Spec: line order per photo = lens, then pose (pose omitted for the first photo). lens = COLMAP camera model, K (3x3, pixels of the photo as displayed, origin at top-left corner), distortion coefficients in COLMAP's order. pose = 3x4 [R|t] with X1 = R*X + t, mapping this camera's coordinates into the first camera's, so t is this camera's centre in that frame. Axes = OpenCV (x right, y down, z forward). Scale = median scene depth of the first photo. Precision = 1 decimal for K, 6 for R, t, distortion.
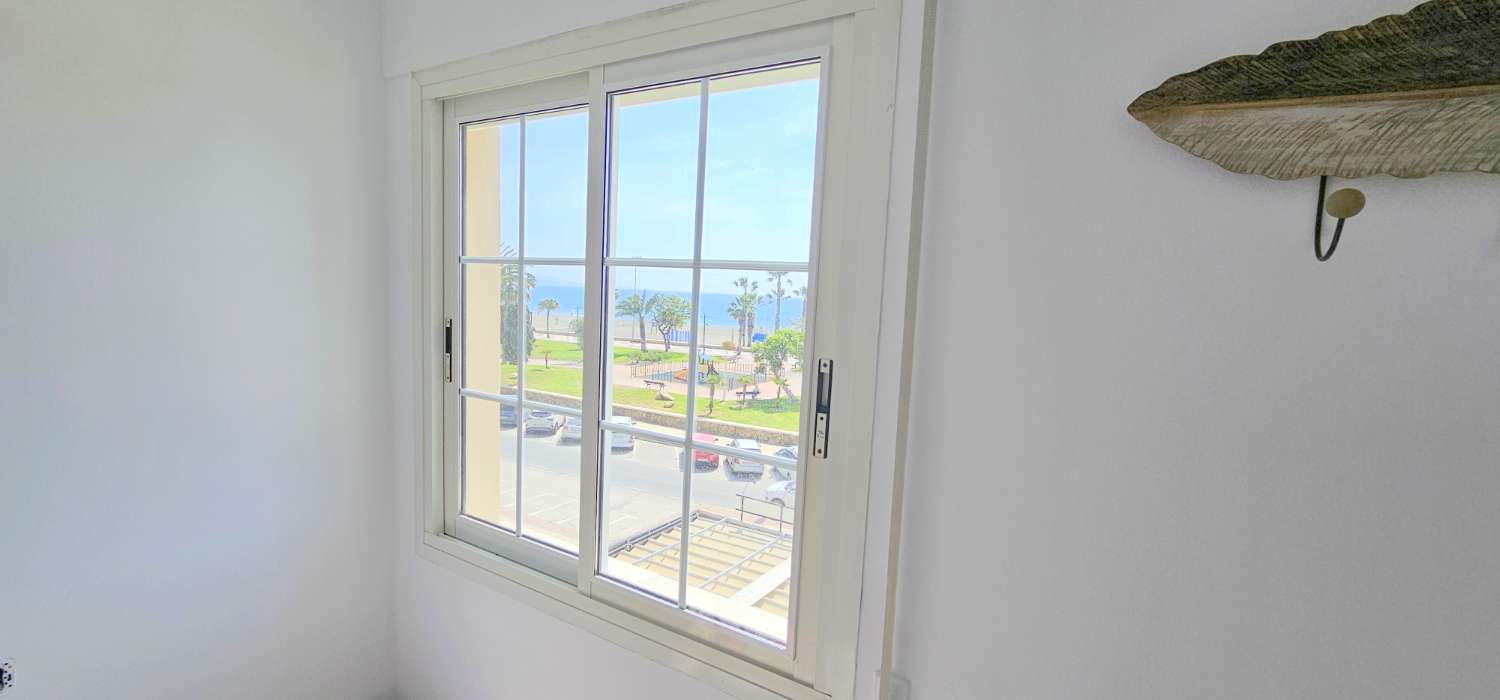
lens RADIAL K [[610.8, 0, 750.0], [0, 610.8, 350.0], [0, 0, 1]] dist [0.002351, 0.000048]
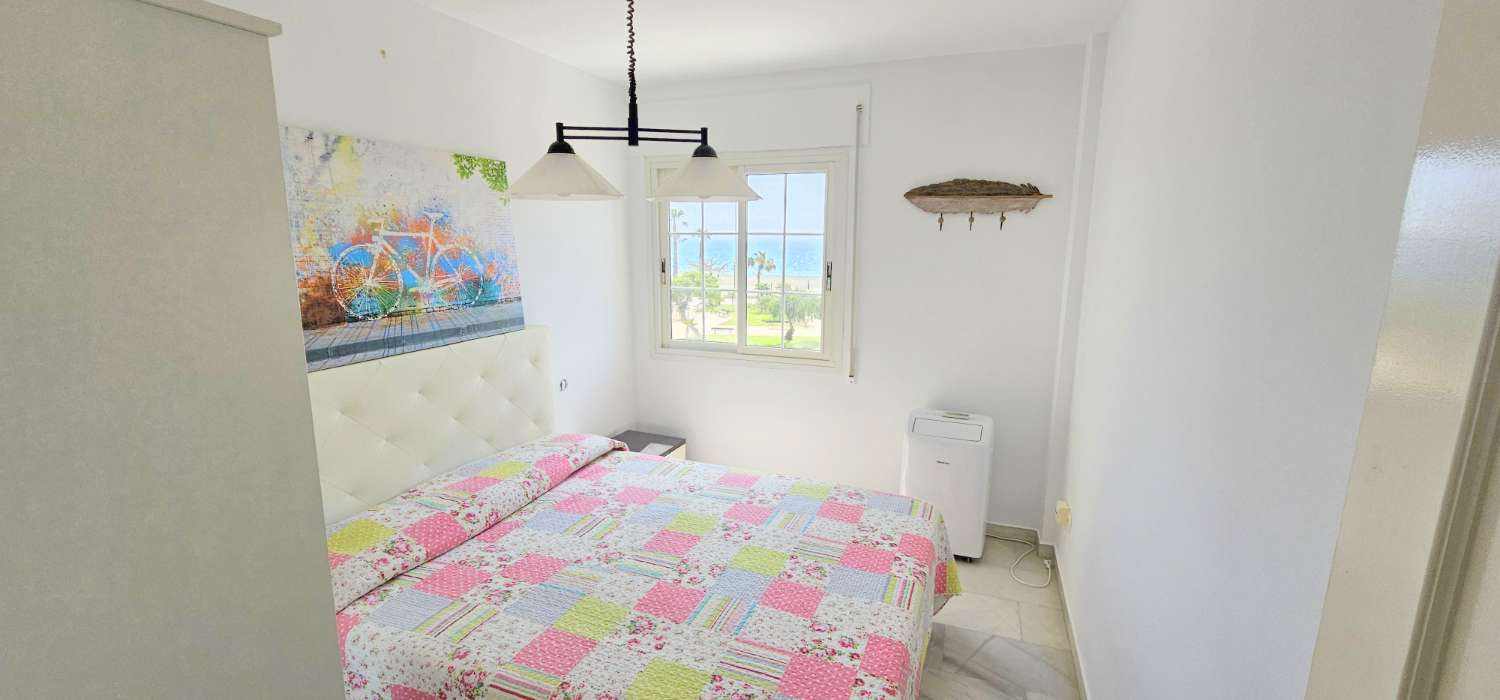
lens RADIAL K [[610.8, 0, 750.0], [0, 610.8, 350.0], [0, 0, 1]] dist [0.002351, 0.000048]
pose [[0.983619, -0.075317, 0.163770, -0.899932], [0.059615, 0.993322, 0.098775, 0.140392], [-0.170115, -0.087394, 0.981541, -2.291625]]
